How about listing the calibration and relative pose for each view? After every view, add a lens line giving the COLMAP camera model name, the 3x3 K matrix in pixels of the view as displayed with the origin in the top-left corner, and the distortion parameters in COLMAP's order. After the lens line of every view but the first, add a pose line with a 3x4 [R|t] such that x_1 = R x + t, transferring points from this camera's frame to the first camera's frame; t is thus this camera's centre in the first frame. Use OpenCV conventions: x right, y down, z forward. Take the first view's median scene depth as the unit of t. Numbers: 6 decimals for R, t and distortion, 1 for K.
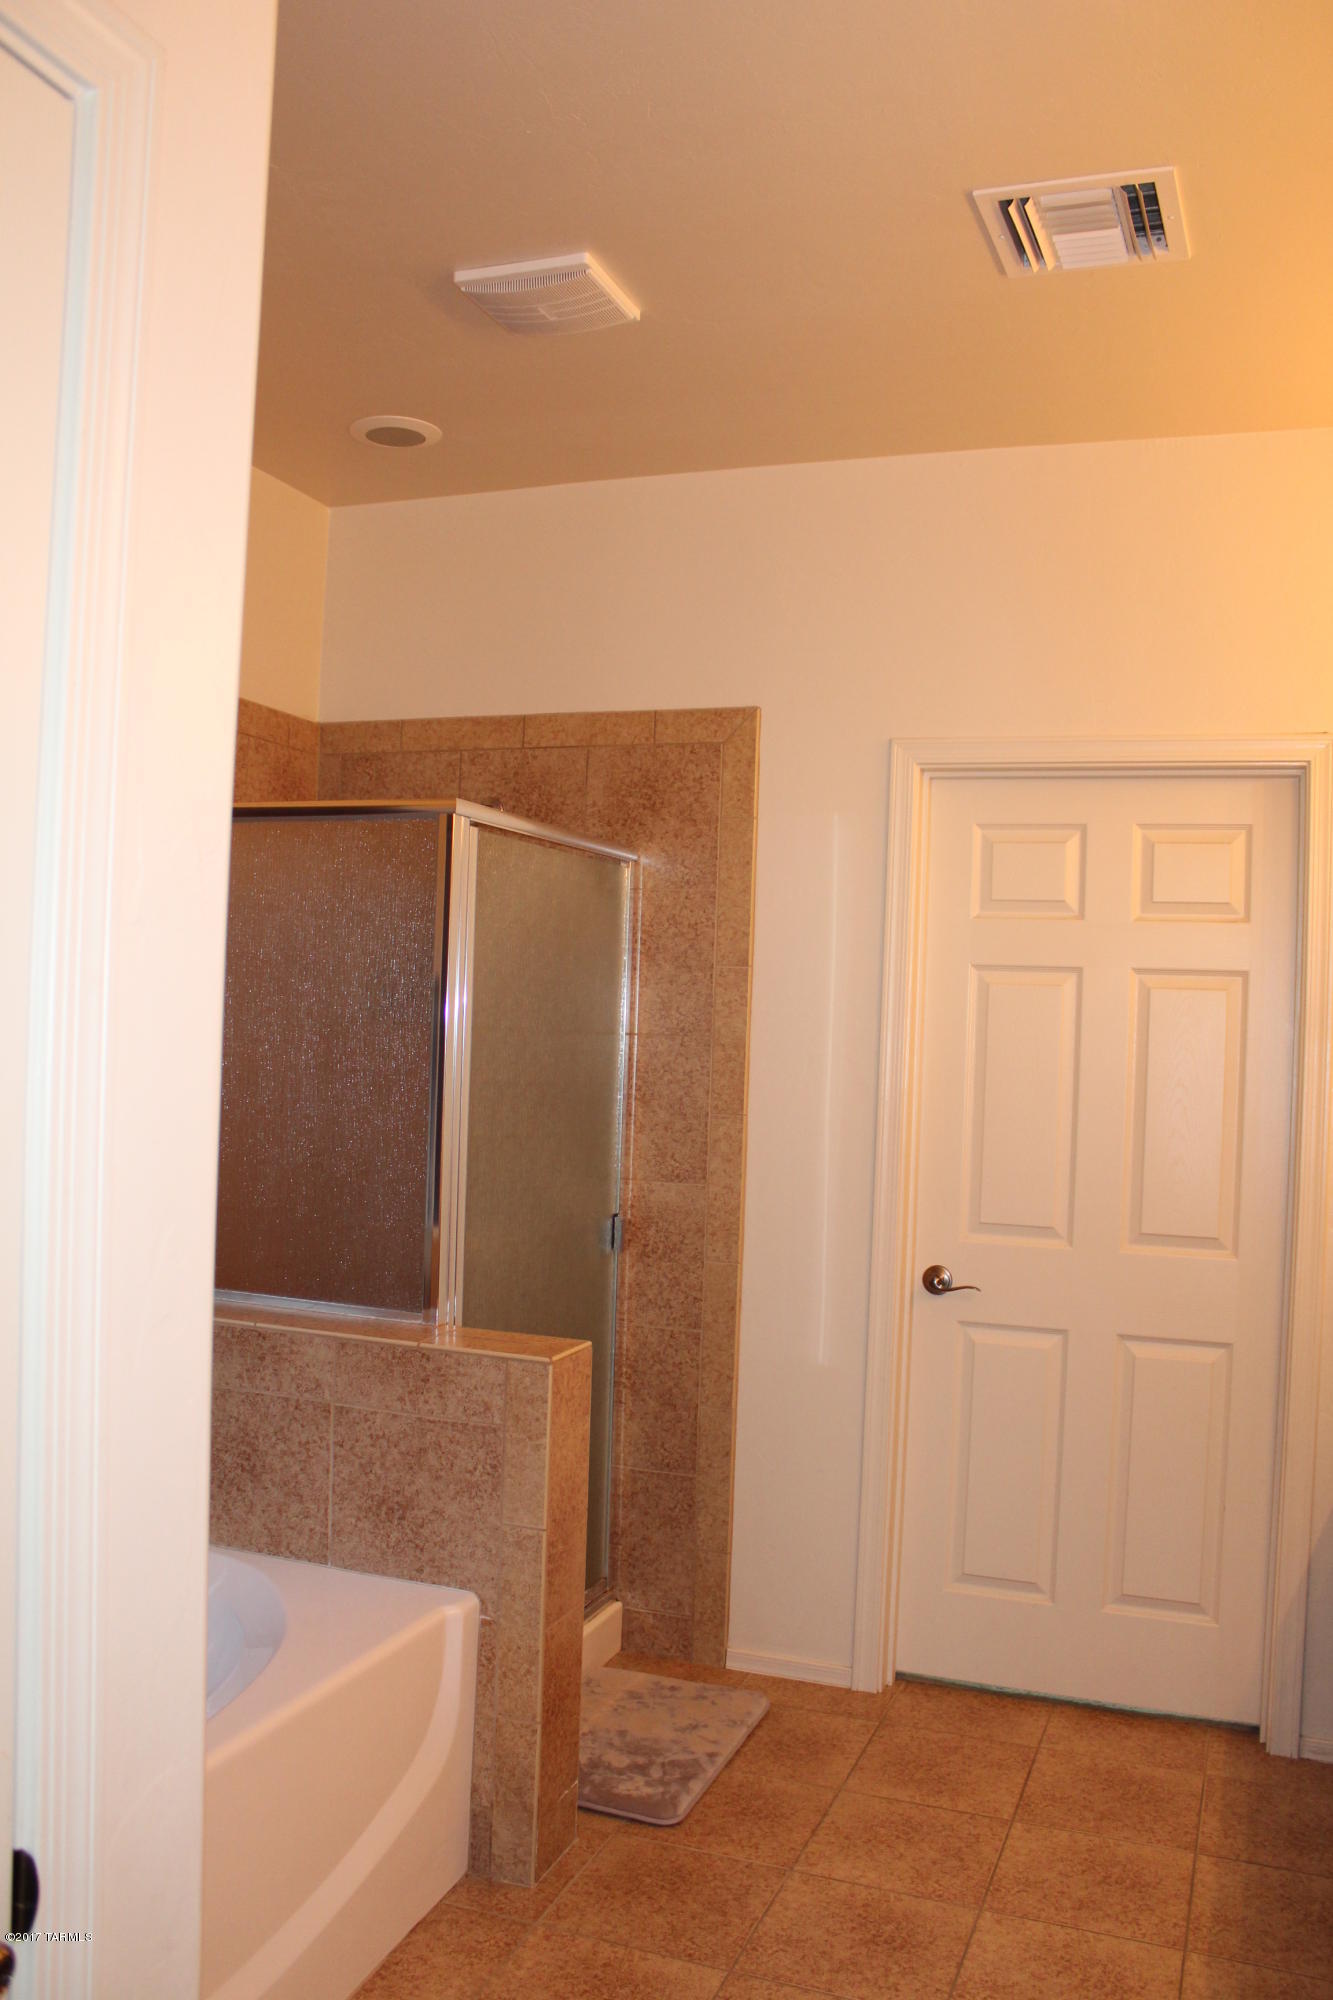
lens RADIAL K [[1689.7, 0, 661.1], [0, 1689.7, 1012.0], [0, 0, 1]] dist [-0.139845, 0.102790]
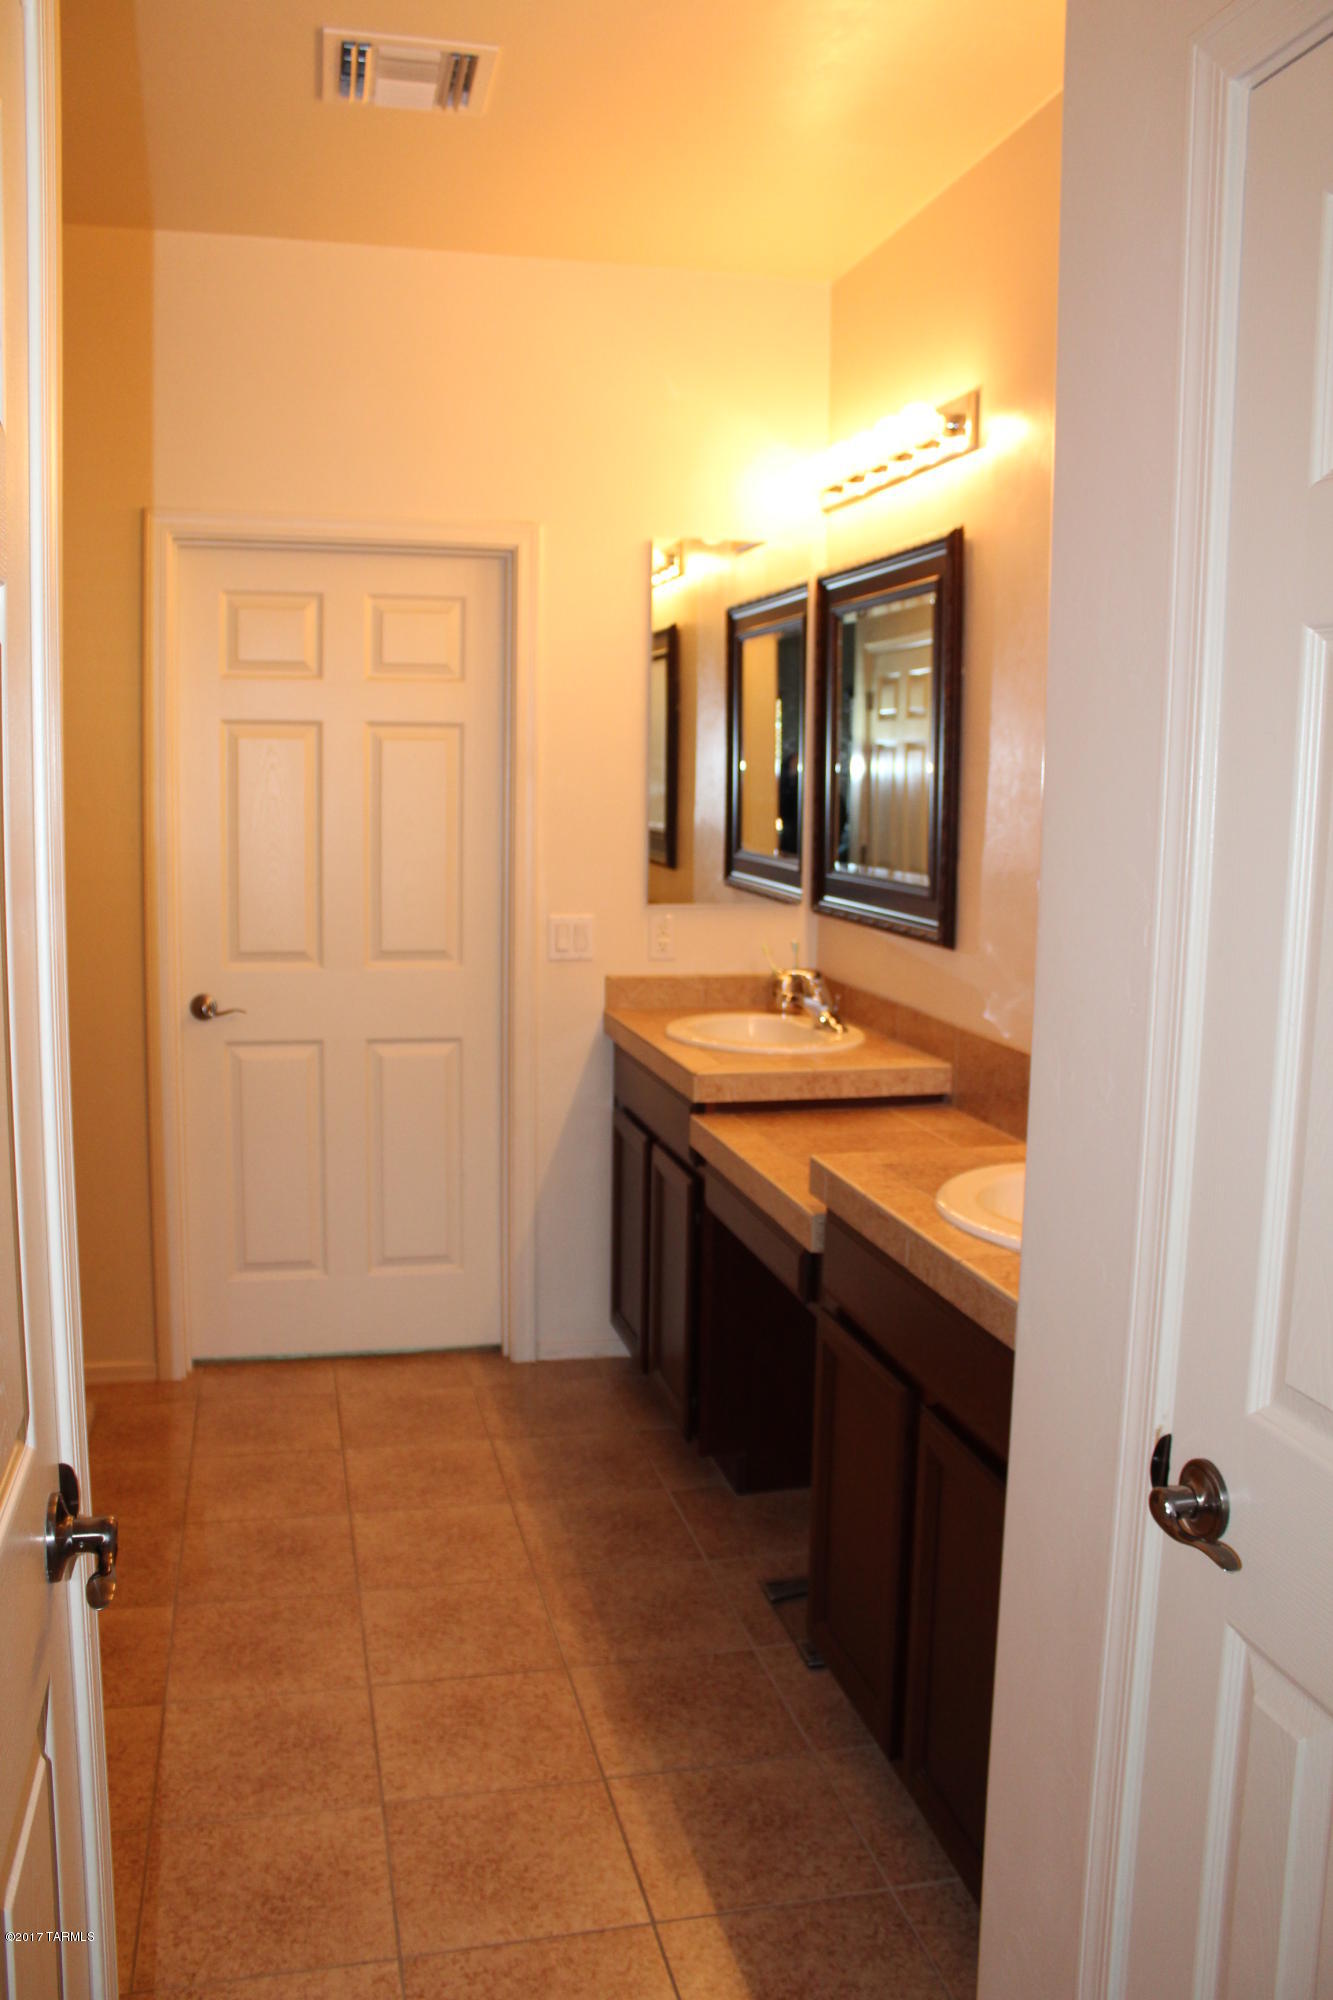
lens RADIAL K [[1689.7, 0, 664.8], [0, 1689.7, 989.2], [0, 0, 1]] dist [-0.139845, 0.102790]
pose [[0.832022, -0.089284, 0.547510, -0.200882], [0.014633, 0.990152, 0.139229, -0.001645], [-0.554549, -0.107830, 0.825135, -0.084196]]
